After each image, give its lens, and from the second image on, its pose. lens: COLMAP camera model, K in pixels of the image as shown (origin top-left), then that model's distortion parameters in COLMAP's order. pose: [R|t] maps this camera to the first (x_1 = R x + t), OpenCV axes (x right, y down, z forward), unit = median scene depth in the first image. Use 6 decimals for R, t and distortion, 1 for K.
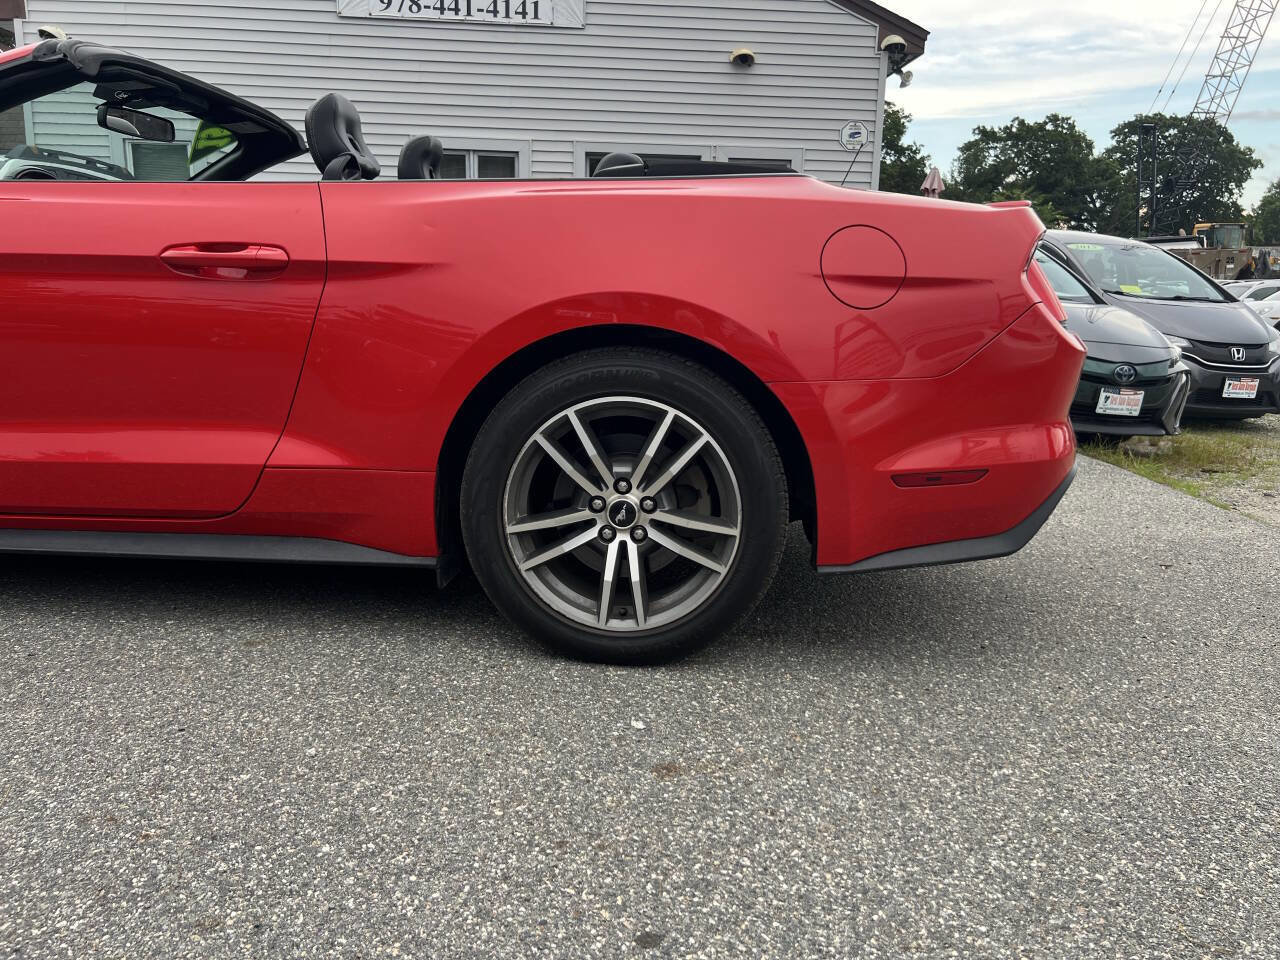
lens RADIAL K [[975.6, 0, 632.8], [0, 975.6, 474.9], [0, 0, 1]] dist [0.046422, -0.052261]
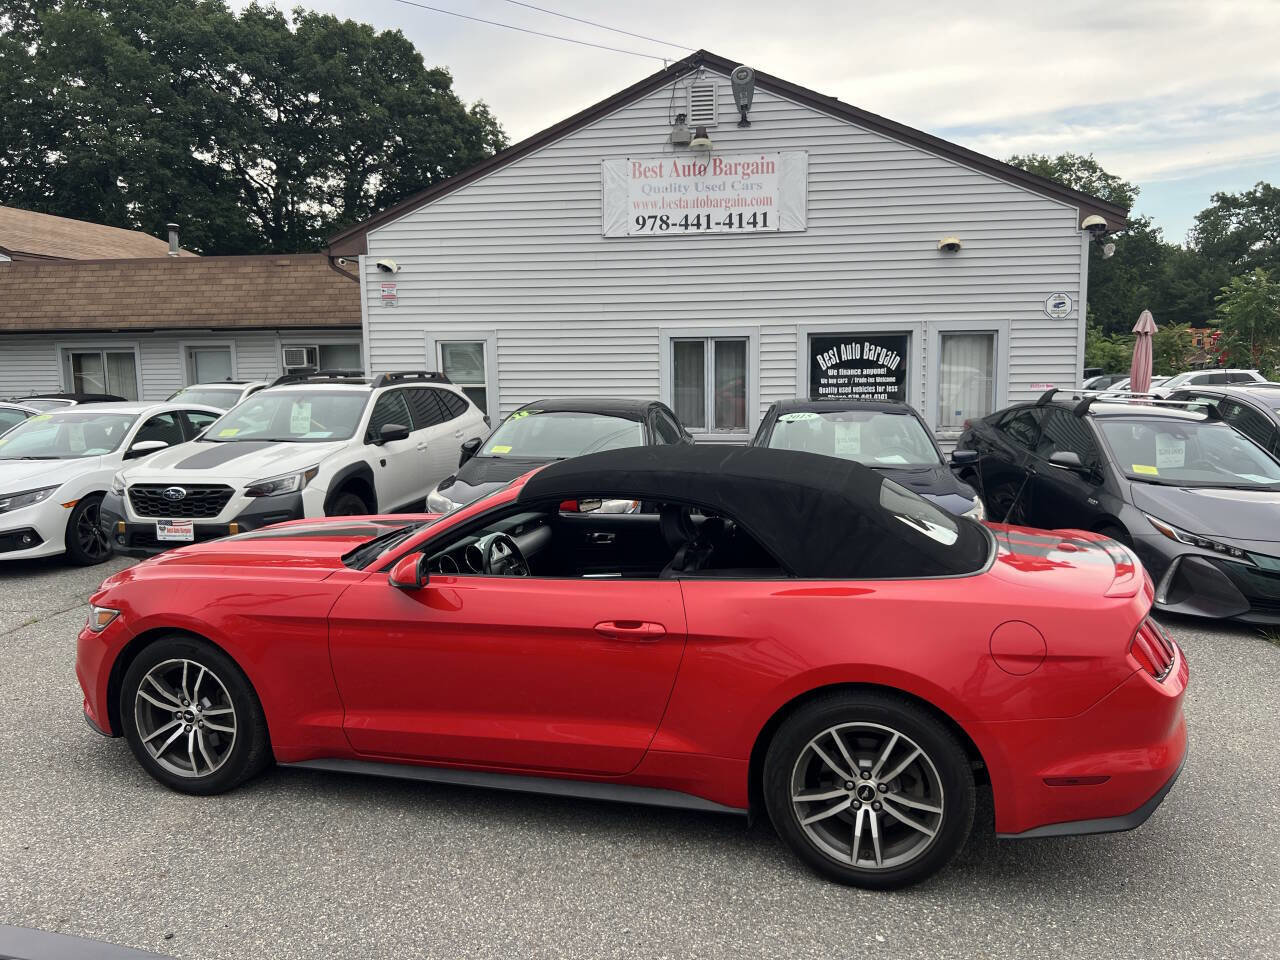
lens RADIAL K [[975.6, 0, 641.6], [0, 975.6, 473.6], [0, 0, 1]] dist [0.046422, -0.052261]
pose [[0.979187, -0.010488, -0.202688, -0.039074], [-0.005464, 0.996940, -0.077982, -0.353142], [0.202885, 0.077466, 0.976133, -0.685163]]
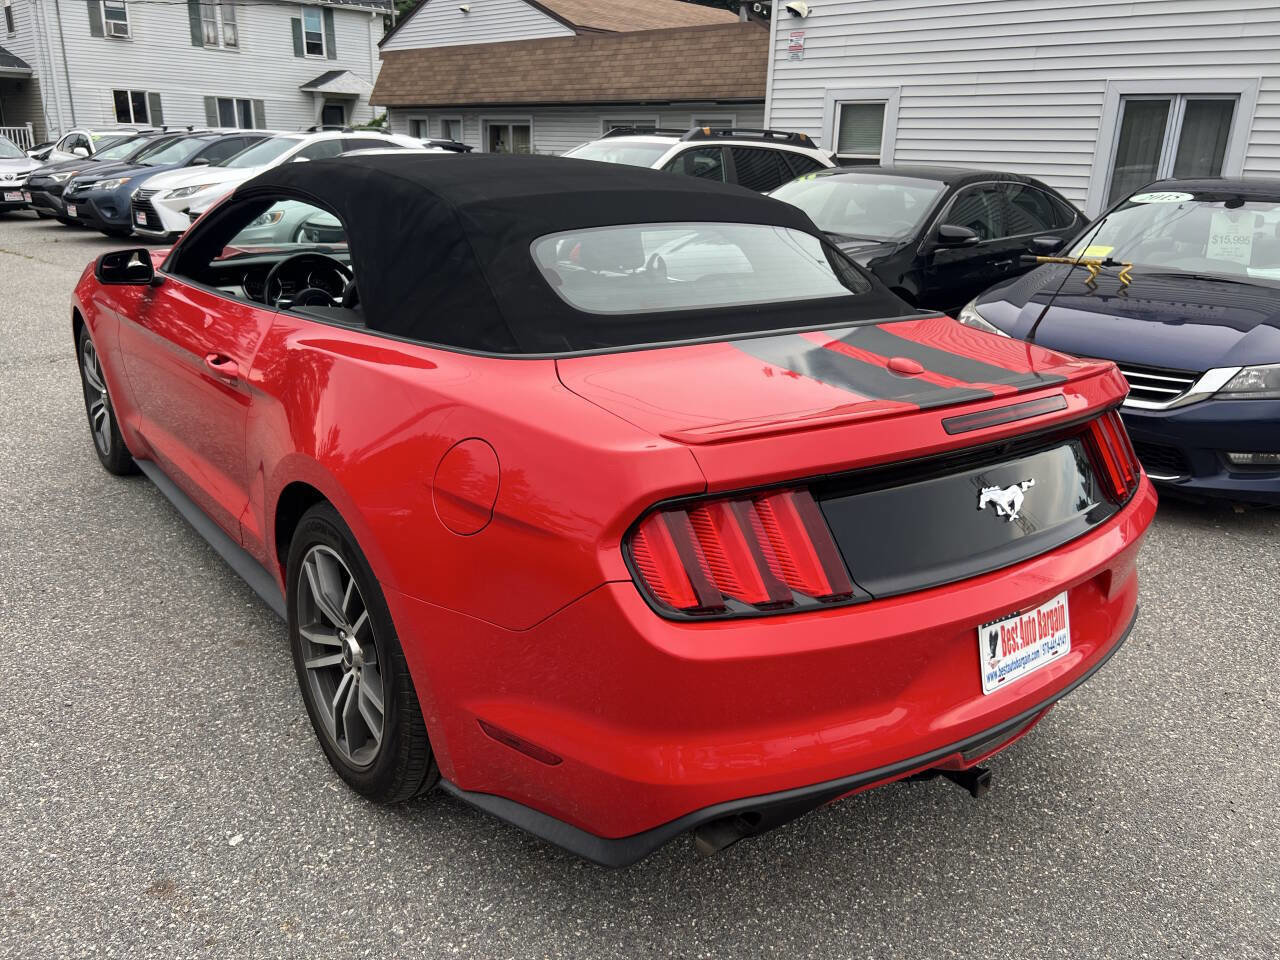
lens RADIAL K [[975.6, 0, 644.4], [0, 975.6, 477.4], [0, 0, 1]] dist [0.046422, -0.052261]
pose [[0.665750, 0.229873, -0.709885, 0.924898], [-0.160848, 0.973209, 0.164294, -0.376312], [0.728633, 0.004805, 0.684888, 0.490881]]
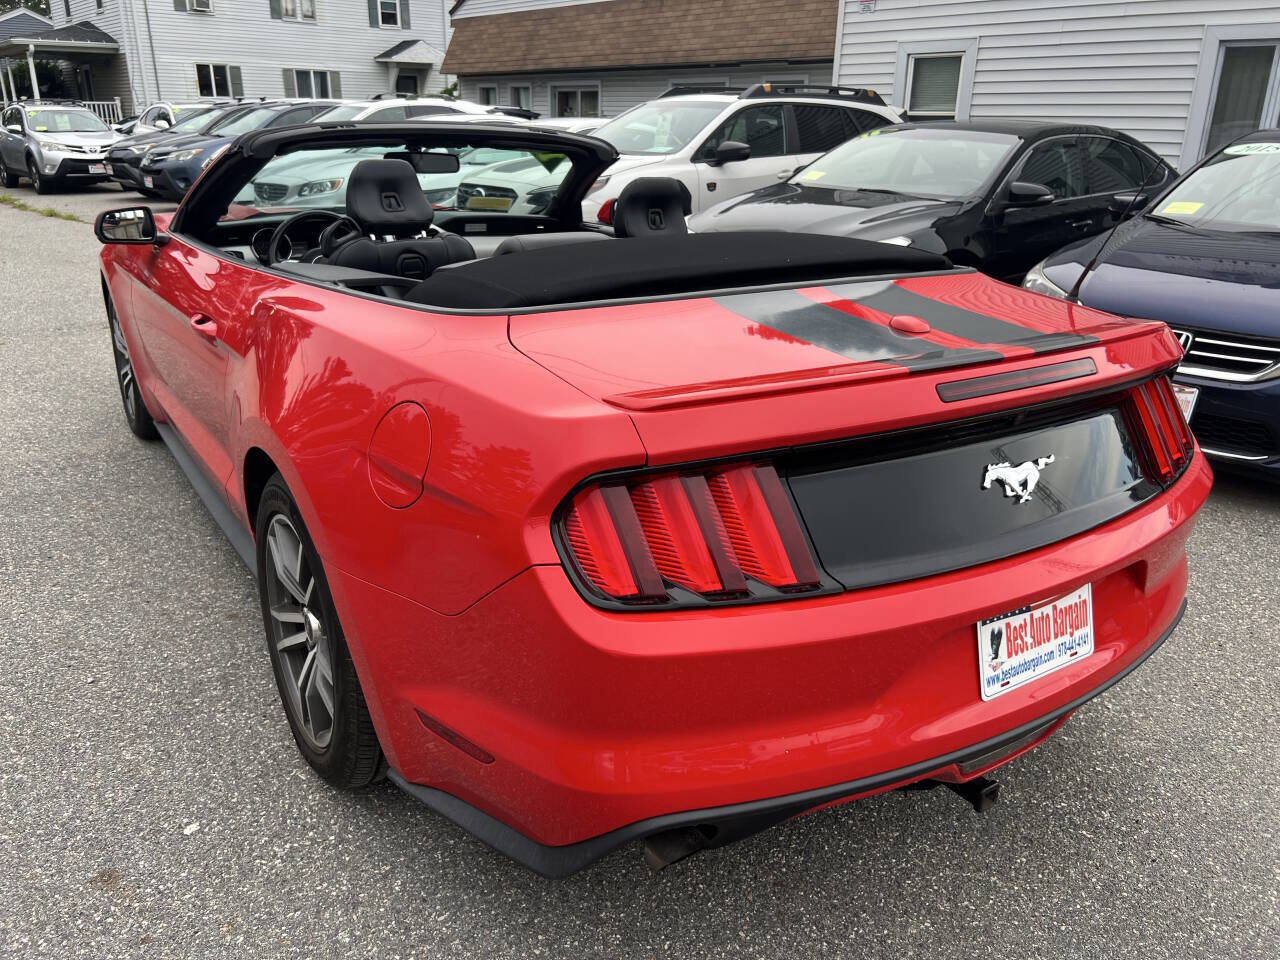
lens RADIAL K [[975.6, 0, 635.5], [0, 975.6, 476.3], [0, 0, 1]] dist [0.046422, -0.052261]
pose [[0.600978, 0.258929, -0.756162, 0.906721], [-0.158817, 0.965892, 0.204522, -0.374734], [0.783328, -0.002822, 0.621603, 0.625148]]
